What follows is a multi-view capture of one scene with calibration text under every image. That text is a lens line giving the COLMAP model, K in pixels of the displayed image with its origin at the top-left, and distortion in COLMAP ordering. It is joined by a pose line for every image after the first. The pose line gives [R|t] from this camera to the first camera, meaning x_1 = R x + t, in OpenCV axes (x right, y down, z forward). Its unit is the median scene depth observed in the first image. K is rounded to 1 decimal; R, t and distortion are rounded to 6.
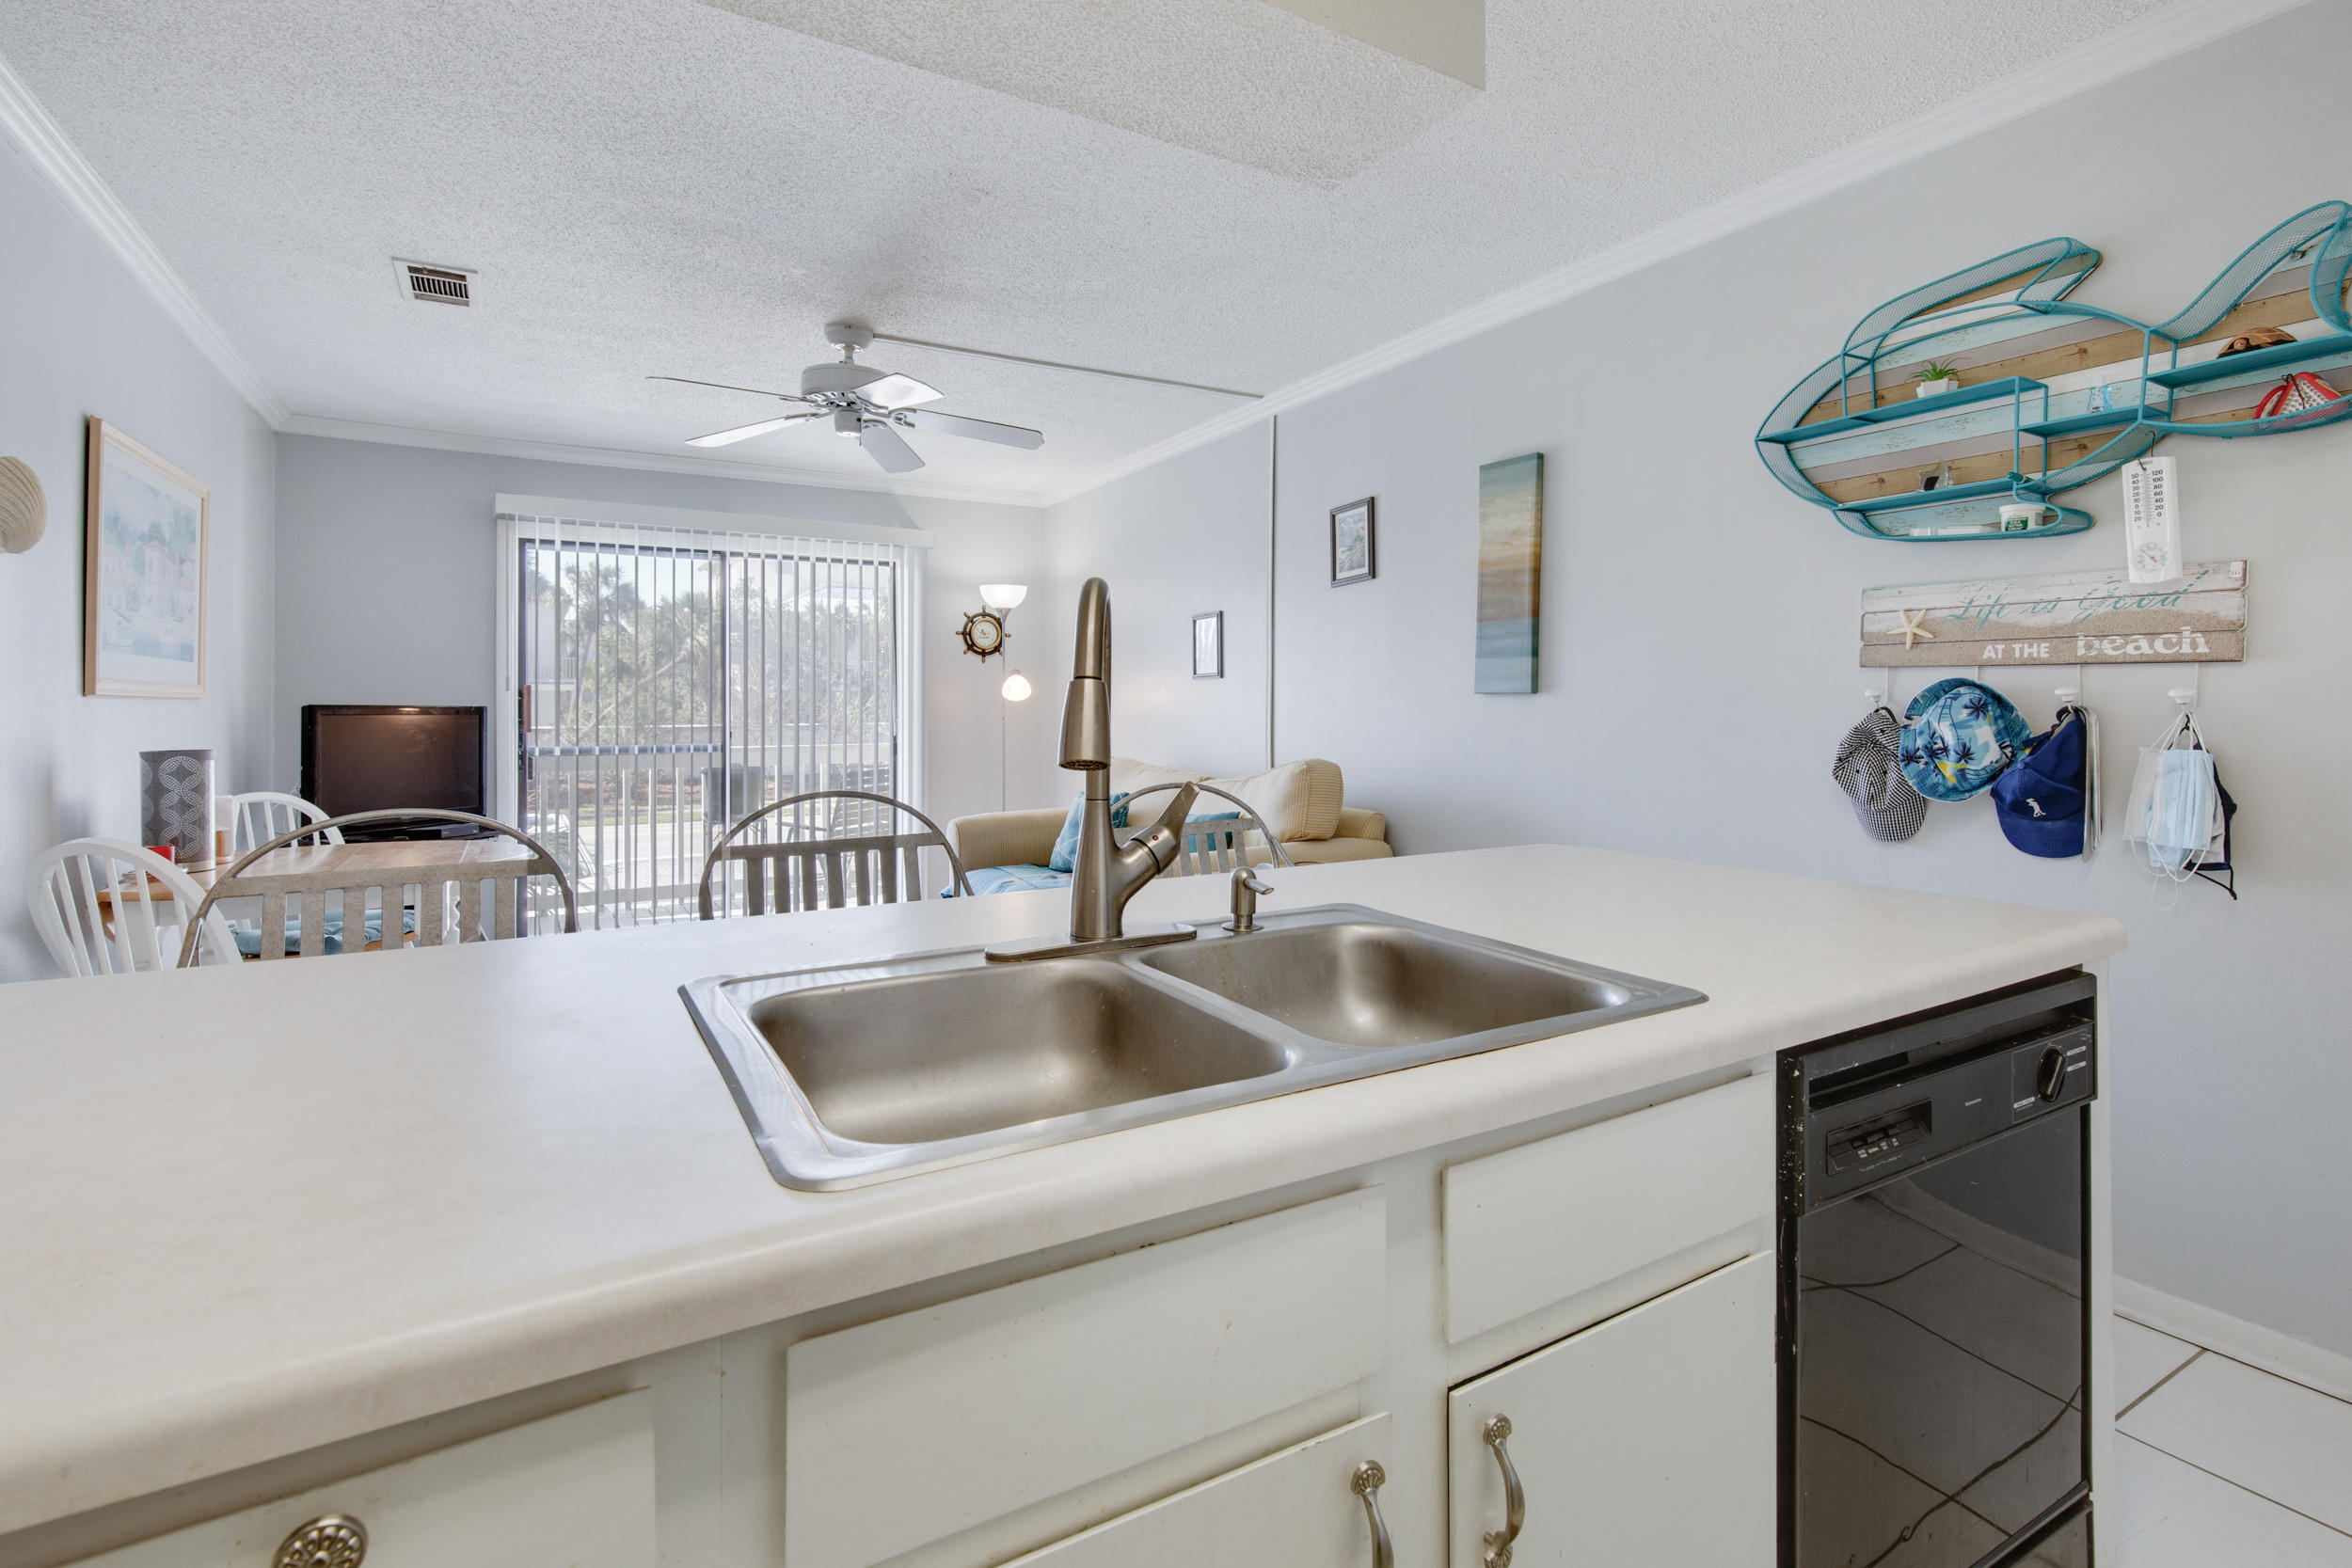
lens RADIAL K [[1103.5, 0, 1217.6], [0, 1103.5, 701.9], [0, 0, 1]] dist [0.002589, 0.000194]
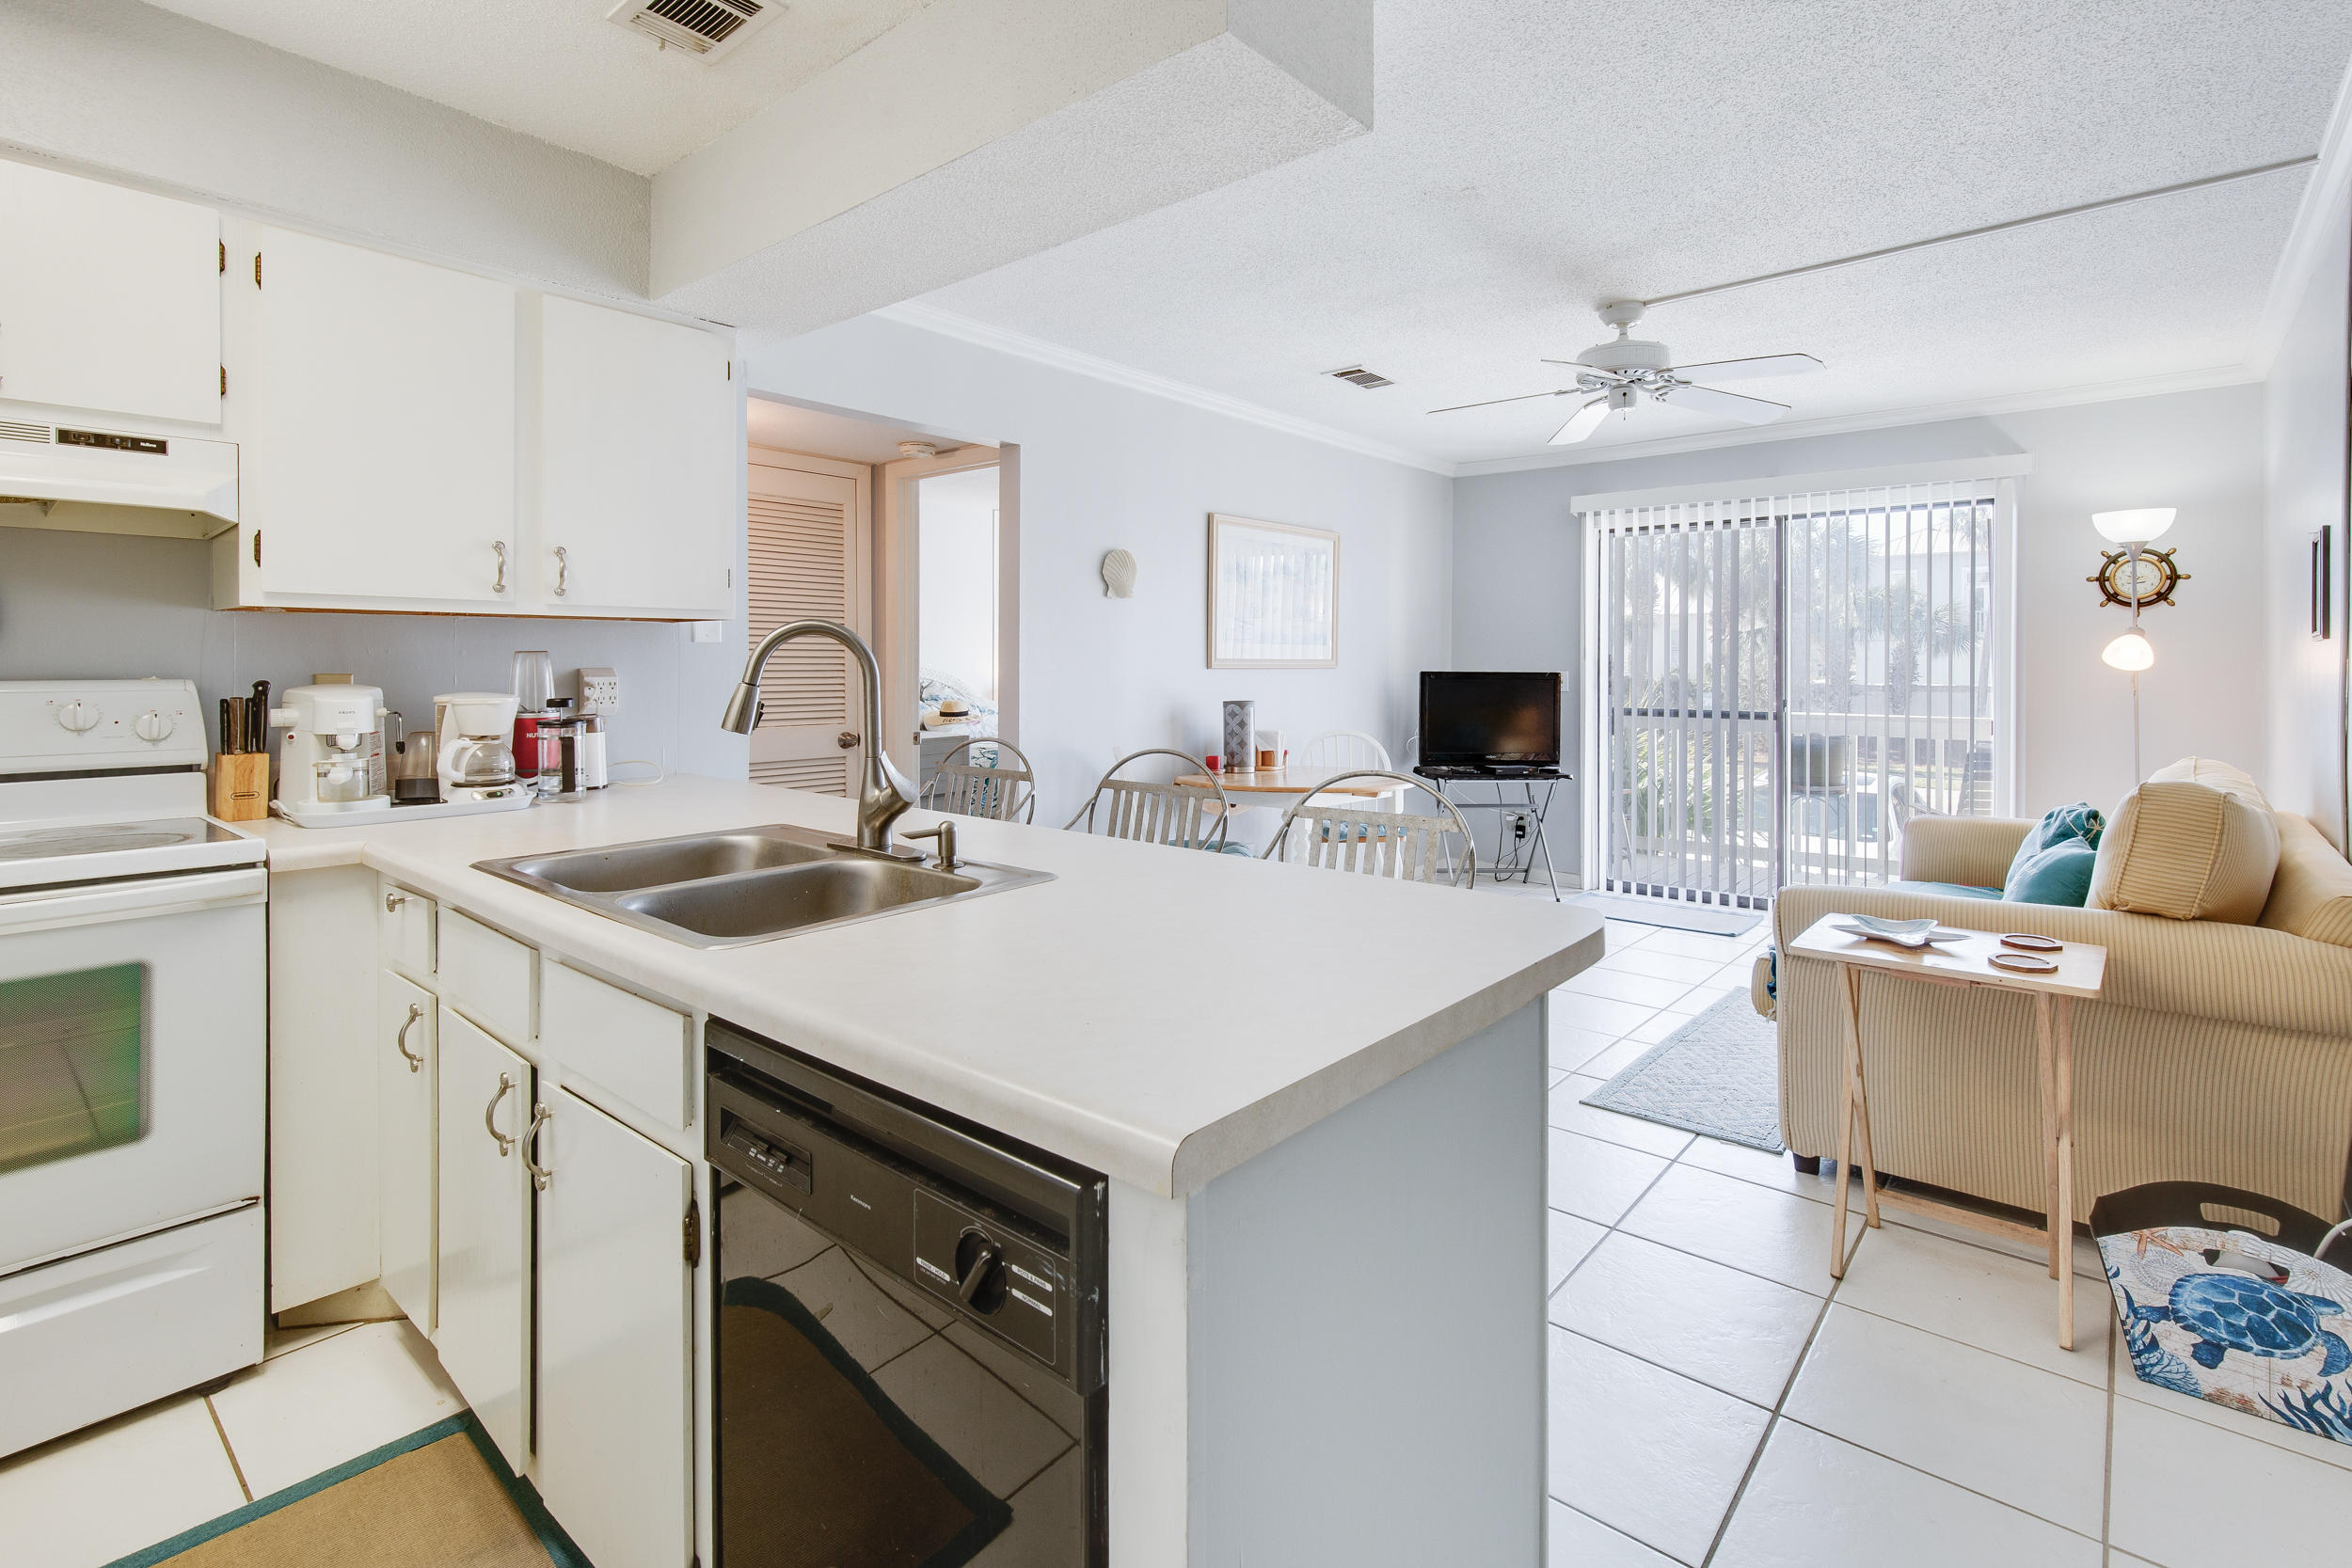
lens RADIAL K [[1103.5, 0, 1202.5], [0, 1103.5, 656.7], [0, 0, 1]] dist [0.002589, 0.000194]
pose [[0.310168, -0.003681, -0.950675, 0.378244], [0.002343, 0.999992, -0.003107, -0.011368], [0.950679, -0.001263, 0.310174, 0.240312]]
